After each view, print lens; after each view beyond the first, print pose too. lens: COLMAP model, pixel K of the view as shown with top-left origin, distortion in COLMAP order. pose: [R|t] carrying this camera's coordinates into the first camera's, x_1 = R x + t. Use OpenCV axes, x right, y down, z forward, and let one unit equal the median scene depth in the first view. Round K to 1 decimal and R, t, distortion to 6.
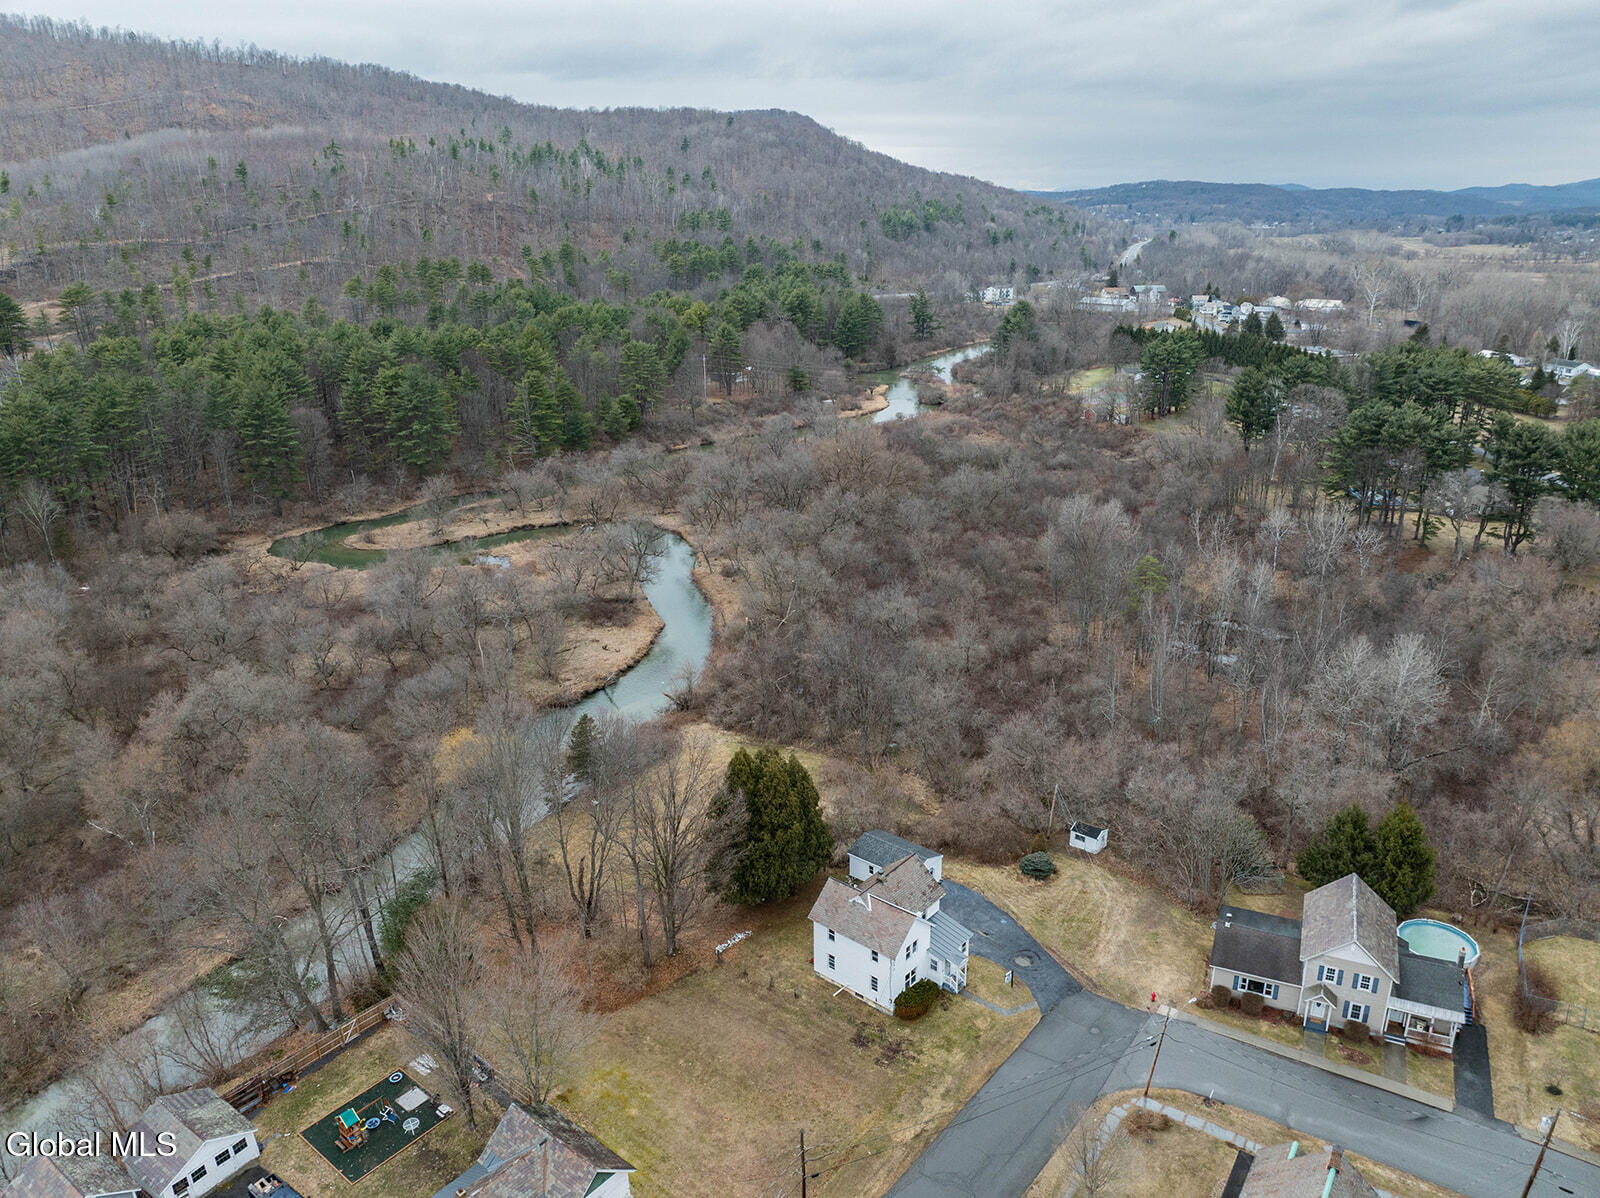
lens RADIAL K [[1130.8, 0, 810.9], [0, 1130.8, 600.7], [0, 0, 1]] dist [-0.040942, 0.014757]
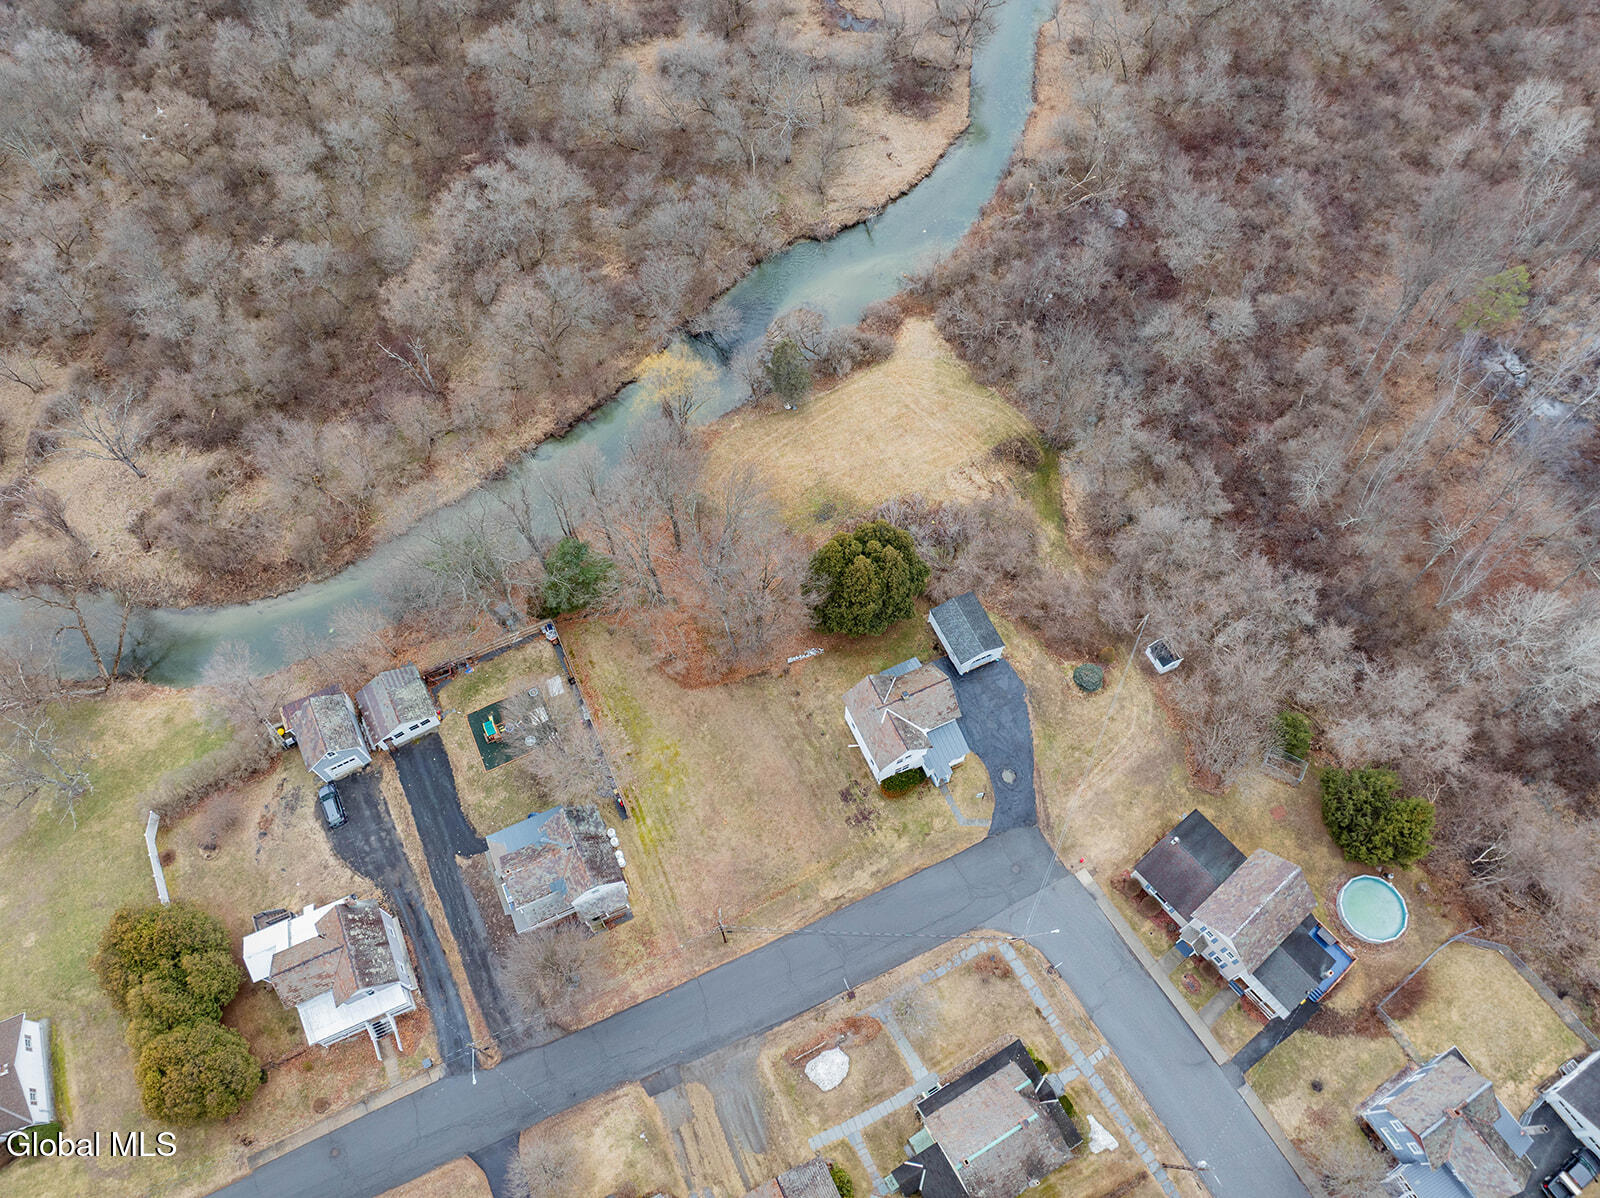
lens RADIAL K [[1130.8, 0, 803.7], [0, 1130.8, 596.4], [0, 0, 1]] dist [-0.040942, 0.014757]
pose [[0.900344, 0.384140, -0.204490, 0.073078], [-0.150088, 0.715169, 0.682646, -0.271416], [0.408477, -0.583925, 0.701554, 0.078347]]
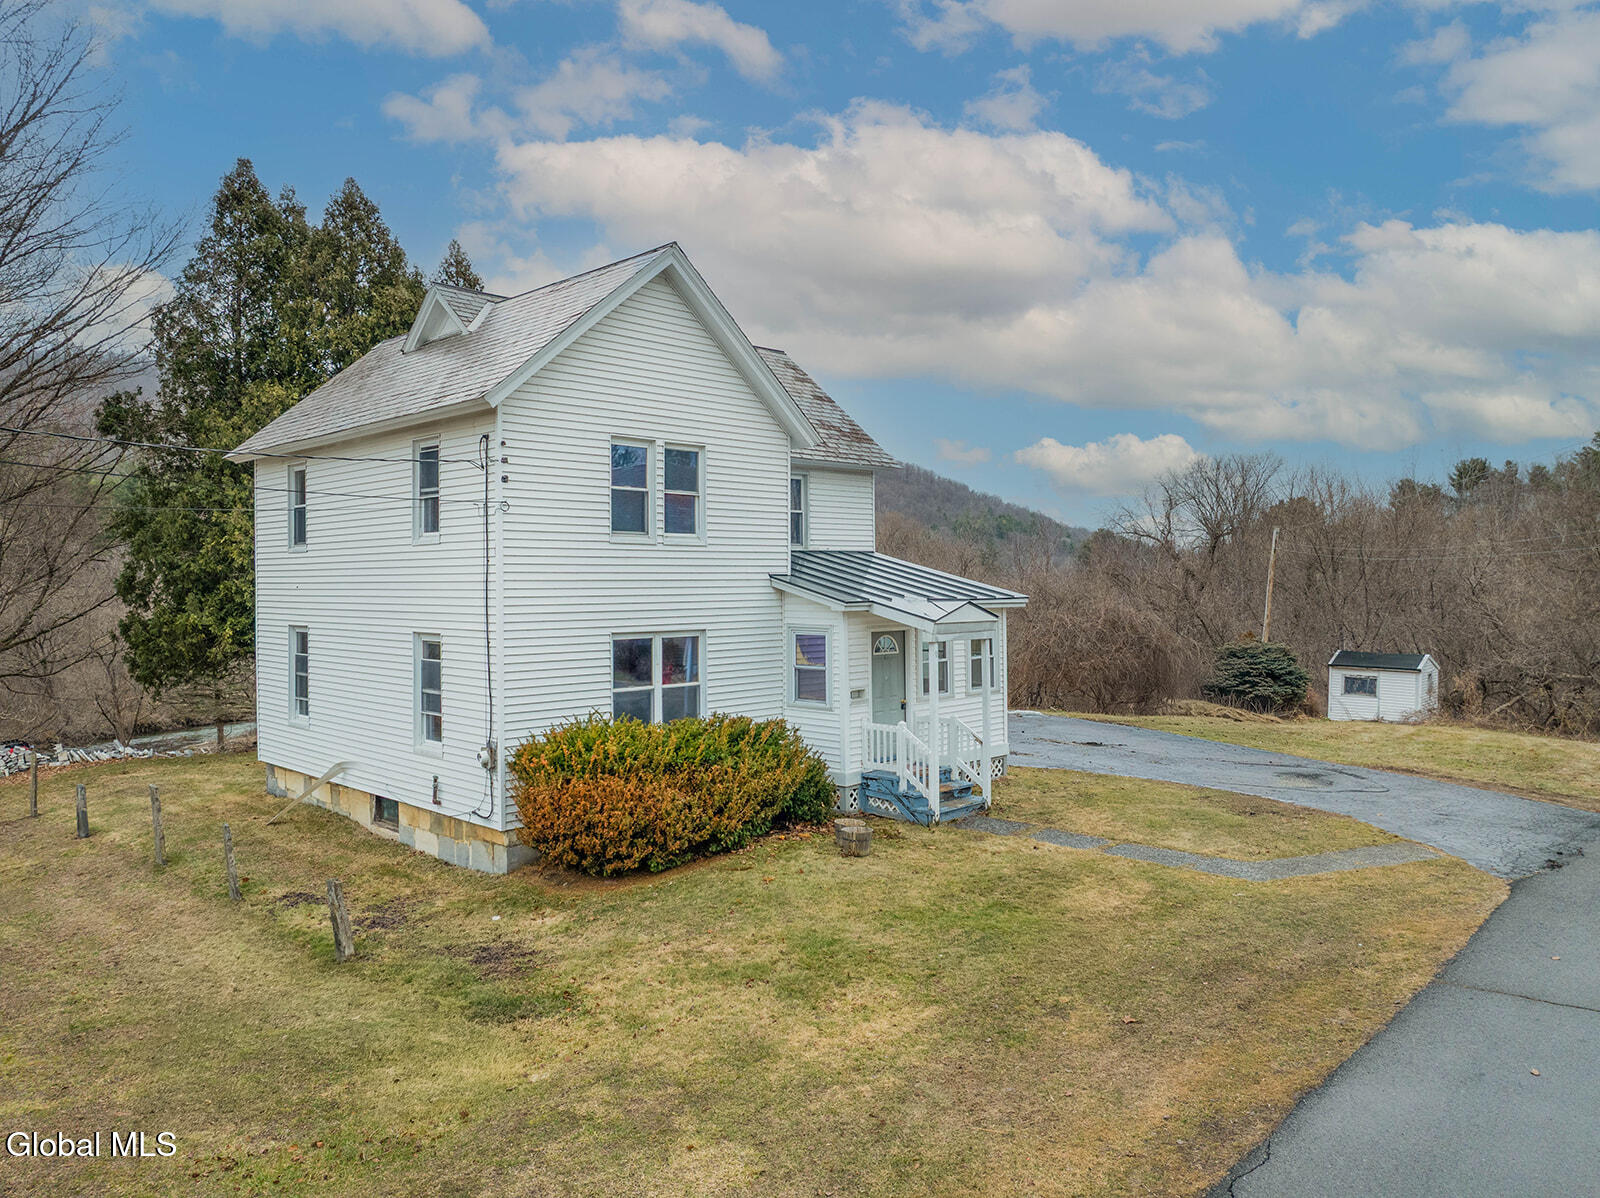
lens RADIAL K [[1130.8, 0, 804.3], [0, 1130.8, 594.6], [0, 0, 1]] dist [-0.040942, 0.014757]
pose [[0.996805, -0.000001, -0.079869, 0.052672], [-0.026034, 0.945381, -0.324926, 0.159447], [0.075507, 0.325967, 0.942361, 0.351794]]
